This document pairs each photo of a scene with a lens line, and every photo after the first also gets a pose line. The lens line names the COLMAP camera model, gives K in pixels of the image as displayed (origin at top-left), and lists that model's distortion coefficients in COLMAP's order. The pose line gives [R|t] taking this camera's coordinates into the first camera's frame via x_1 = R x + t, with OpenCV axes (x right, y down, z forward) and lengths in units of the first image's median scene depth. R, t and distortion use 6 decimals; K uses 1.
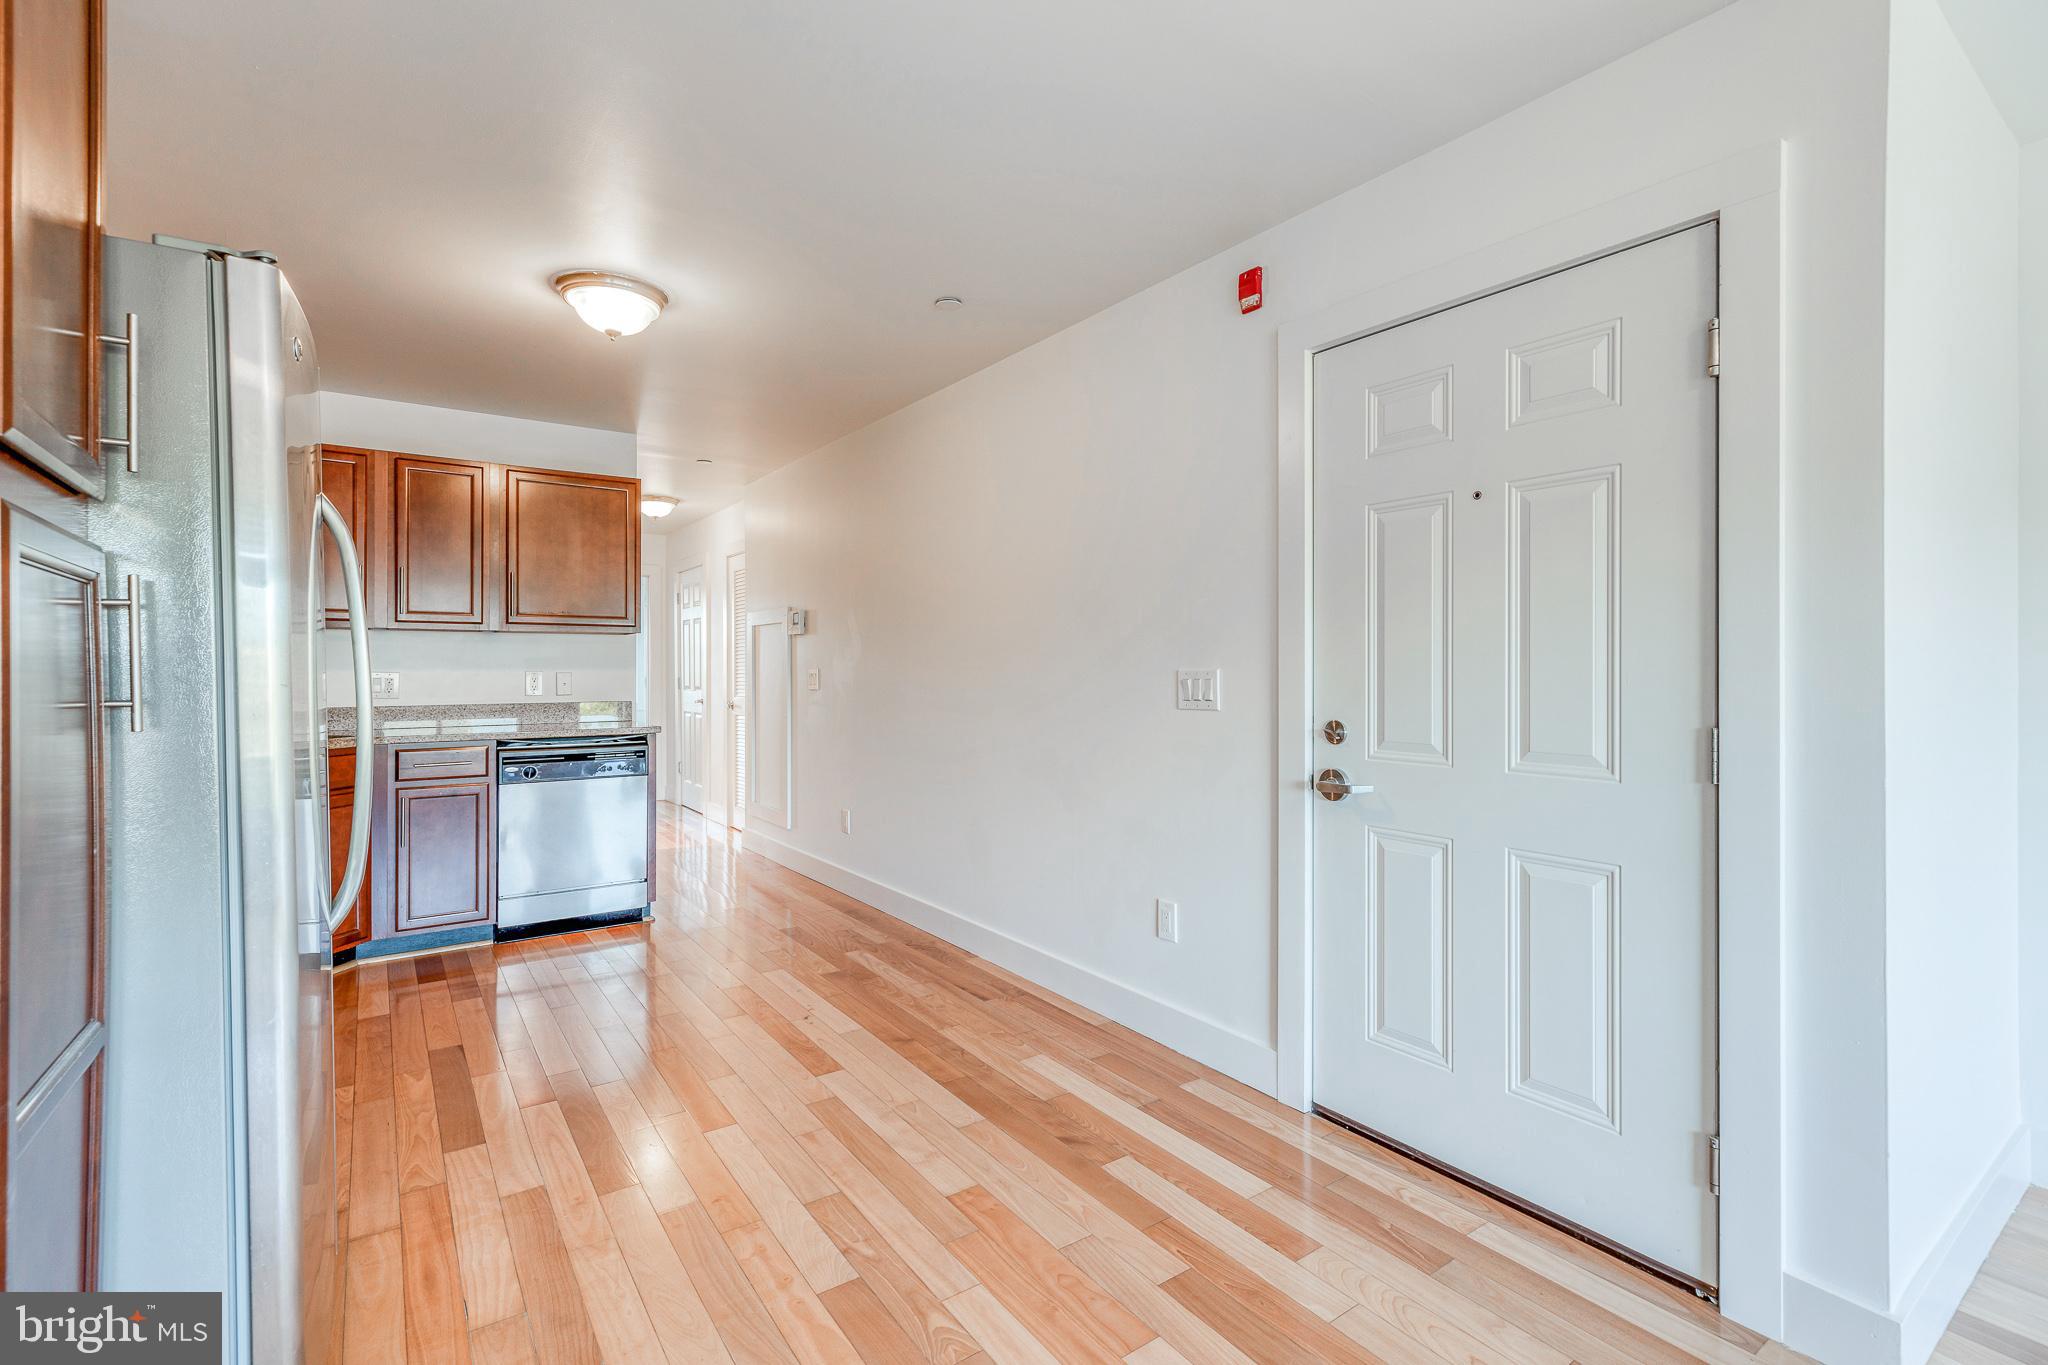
lens RADIAL K [[933.7, 0, 1026.7], [0, 933.7, 663.9], [0, 0, 1]] dist [0.008323, 0.000081]
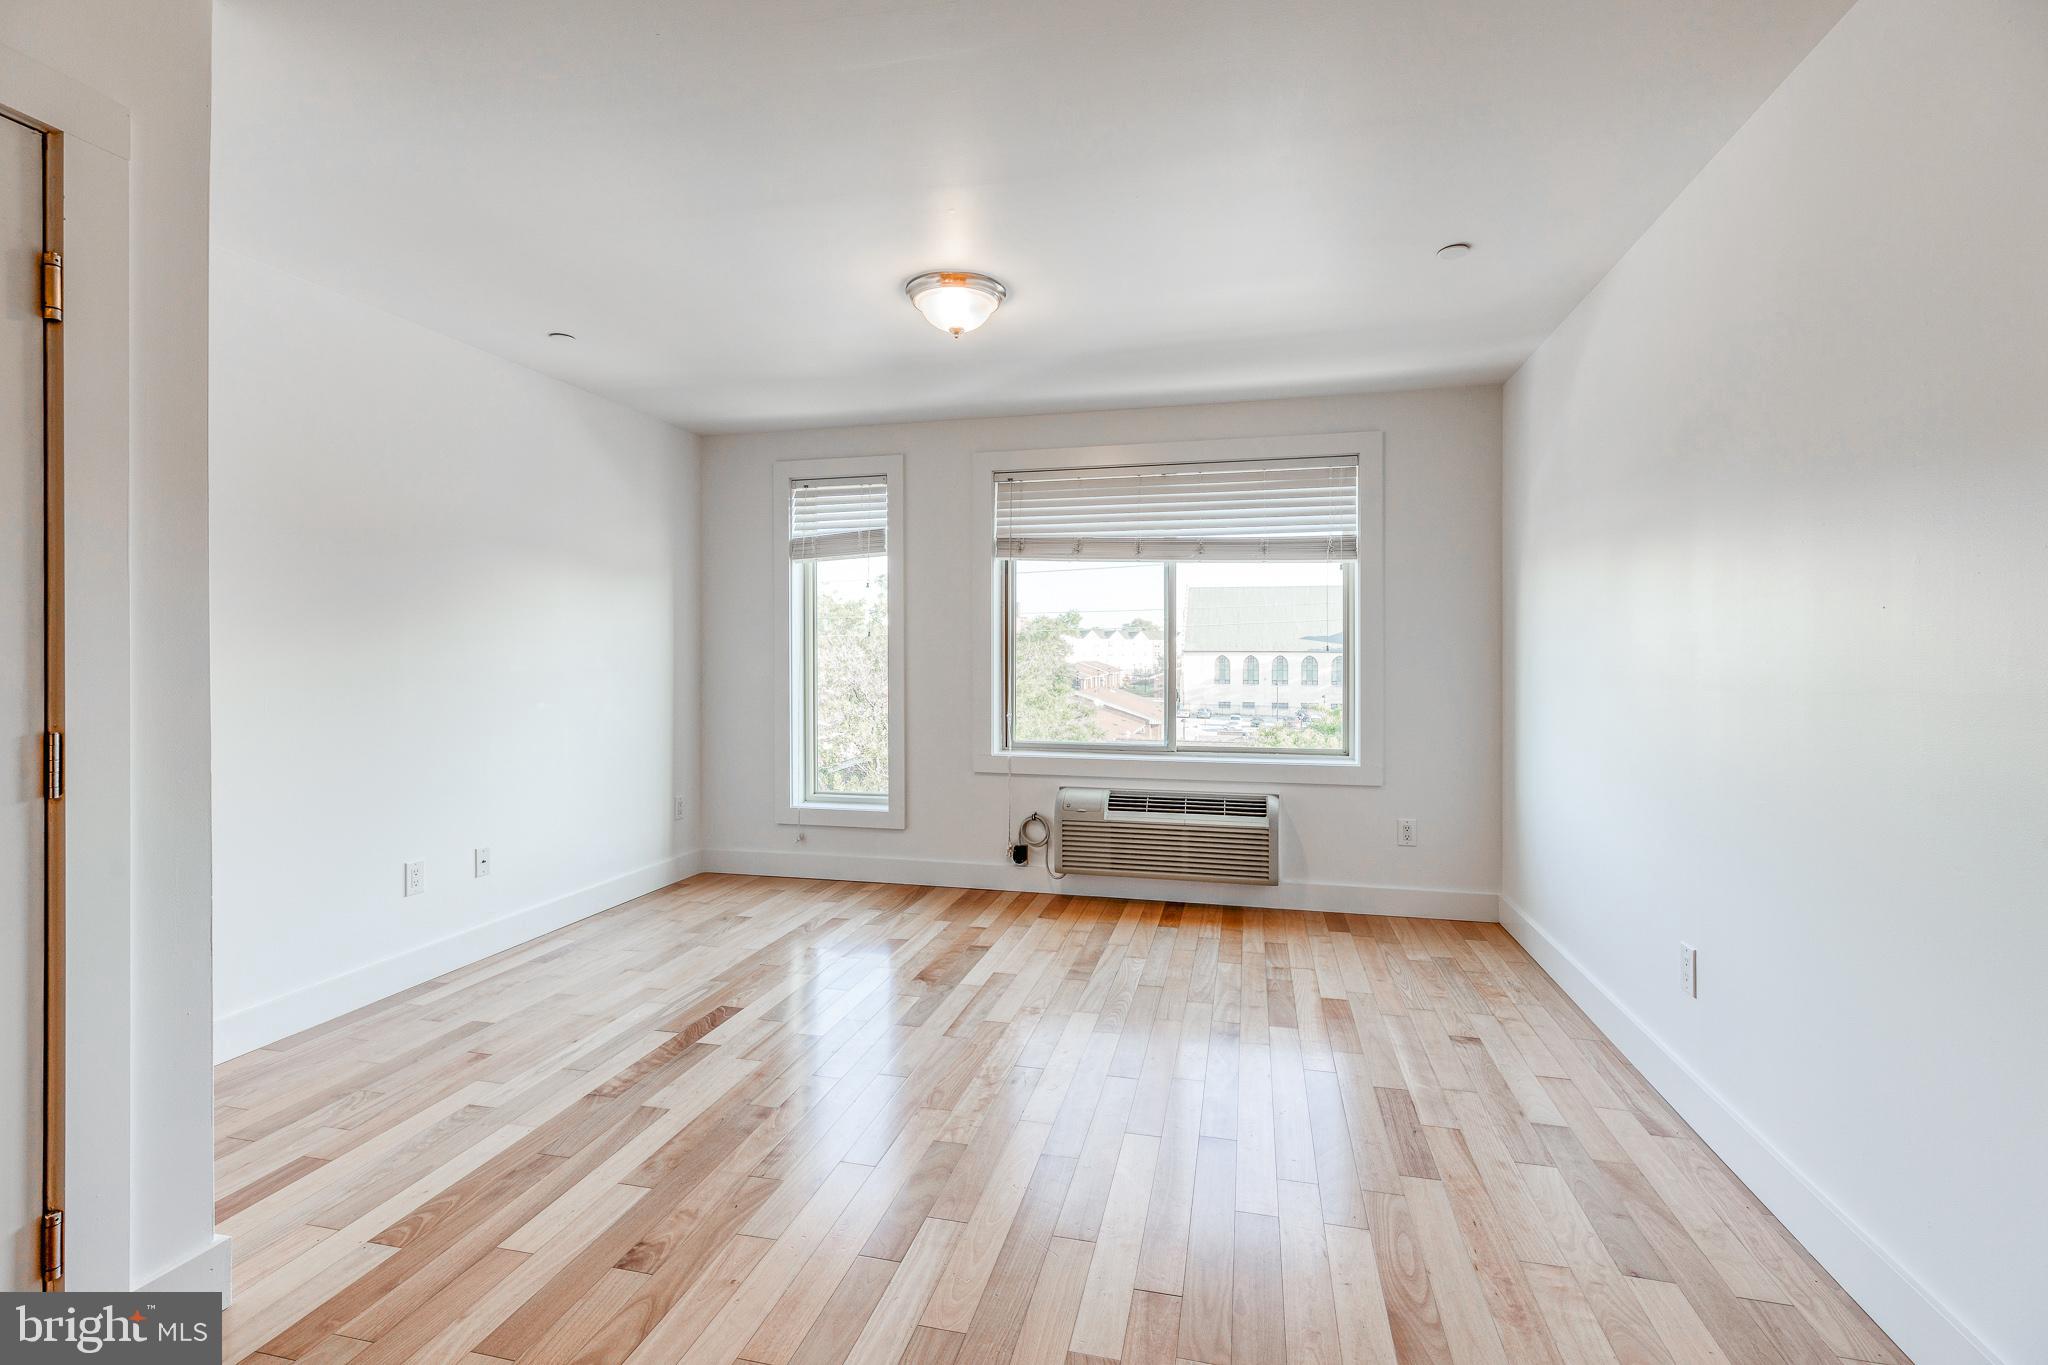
lens RADIAL K [[922.7, 0, 1020.2], [0, 922.7, 655.4], [0, 0, 1]] dist [0.002570, -0.000063]
pose [[-0.653954, 0.001708, 0.756533, -0.209566], [-0.004059, 0.999975, -0.005766, -0.000153], [-0.756524, -0.006841, -0.653930, 0.391043]]
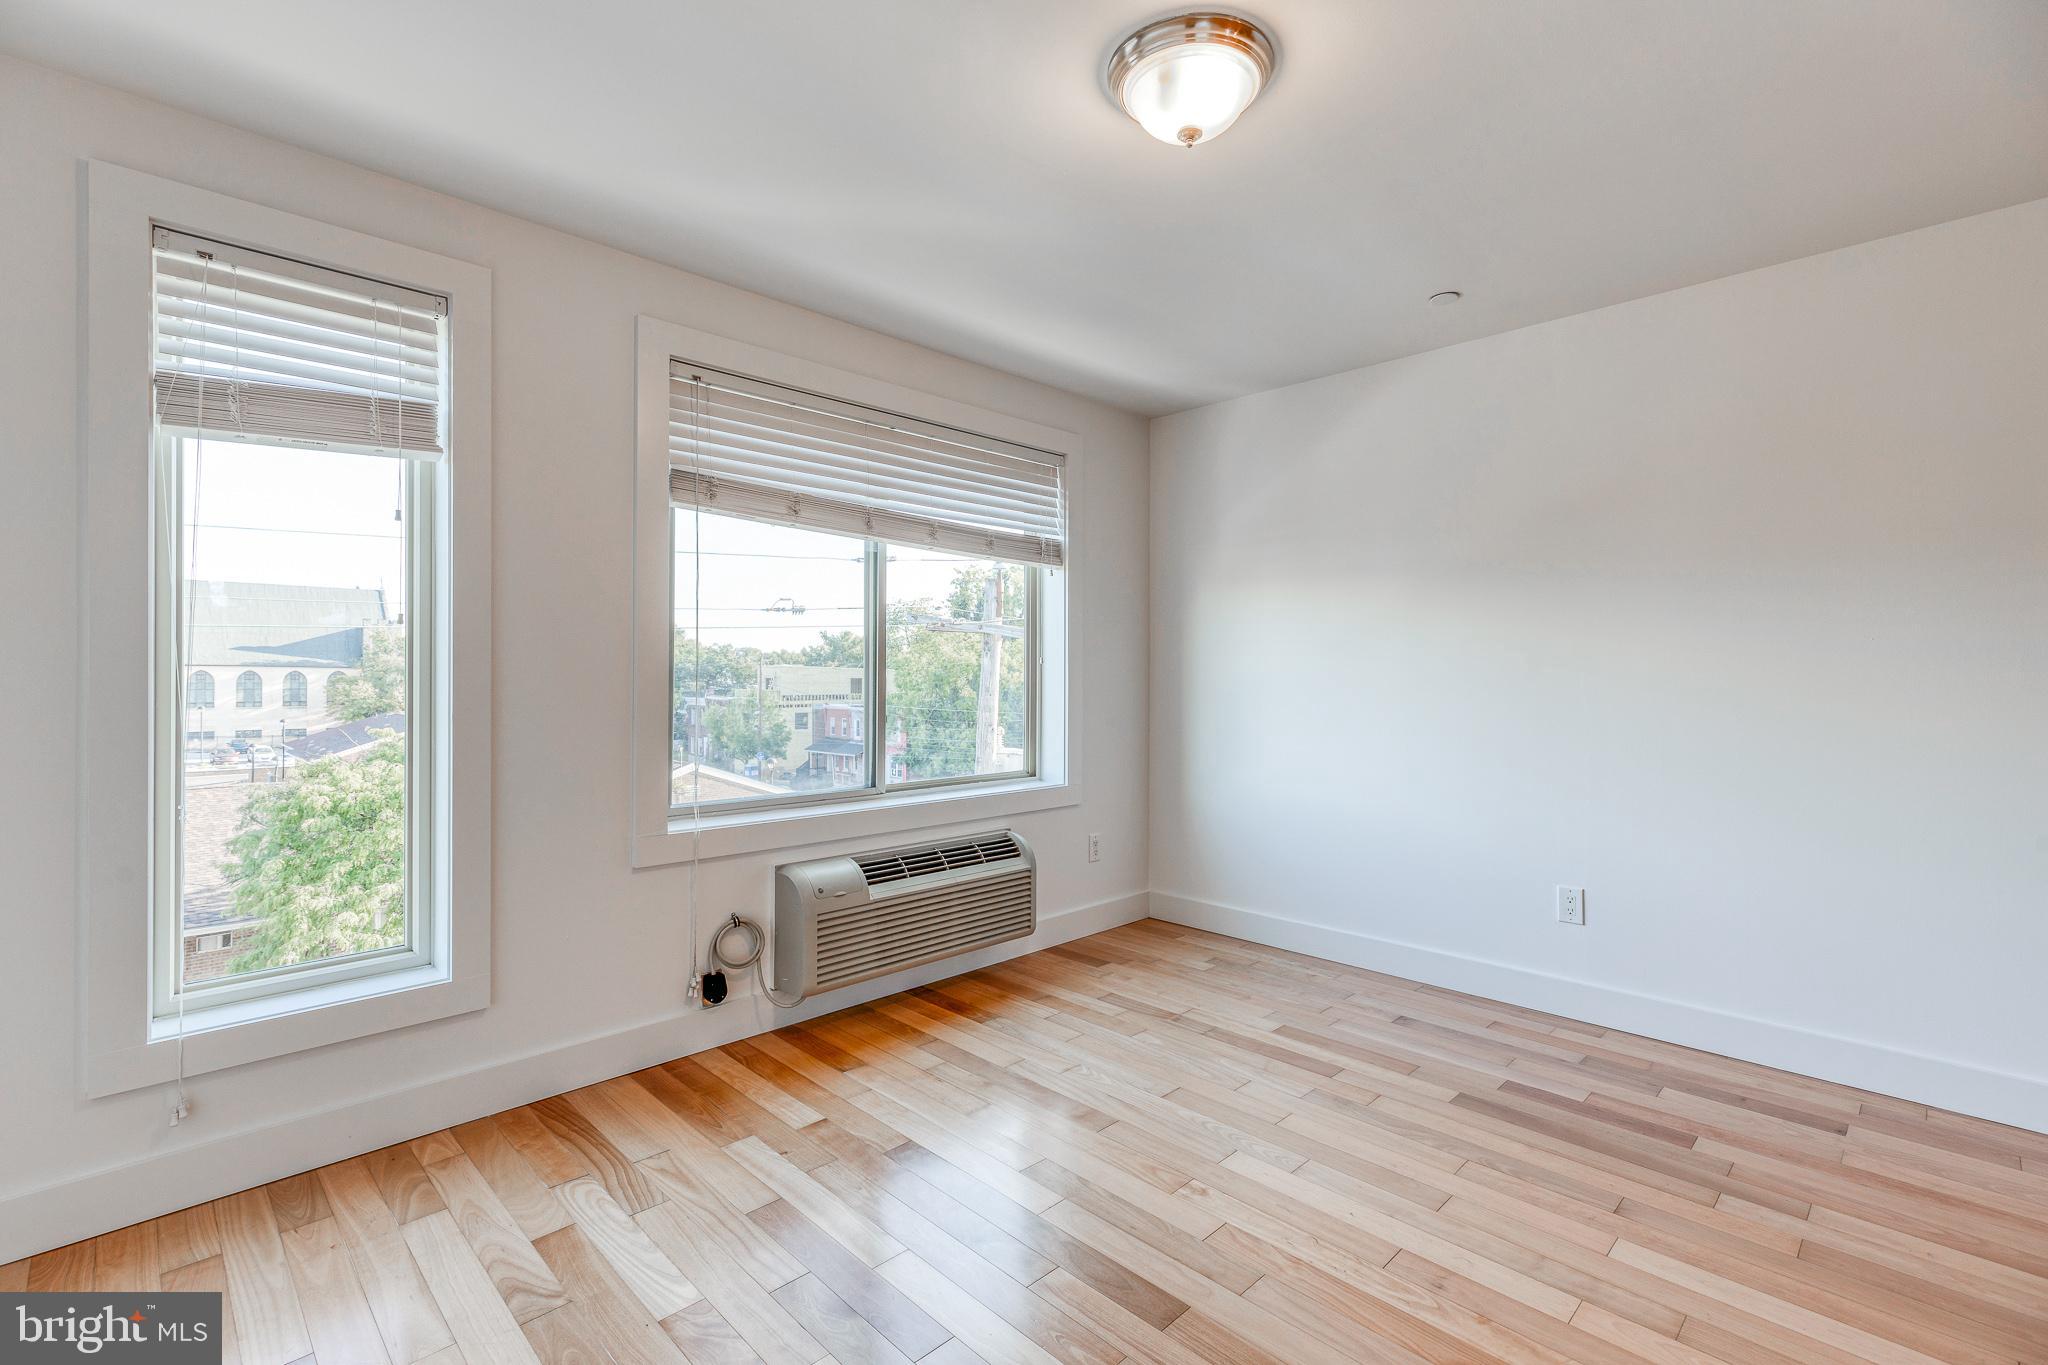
lens RADIAL K [[916.1, 0, 1021.6], [0, 916.1, 673.8], [0, 0, 1]] dist [0.007557, 0.000034]
pose [[-0.987316, 0.000582, -0.158764, 0.557115], [0.001233, 0.999991, -0.004004, 0.001912], [0.158761, -0.004149, -0.987308, 0.375428]]
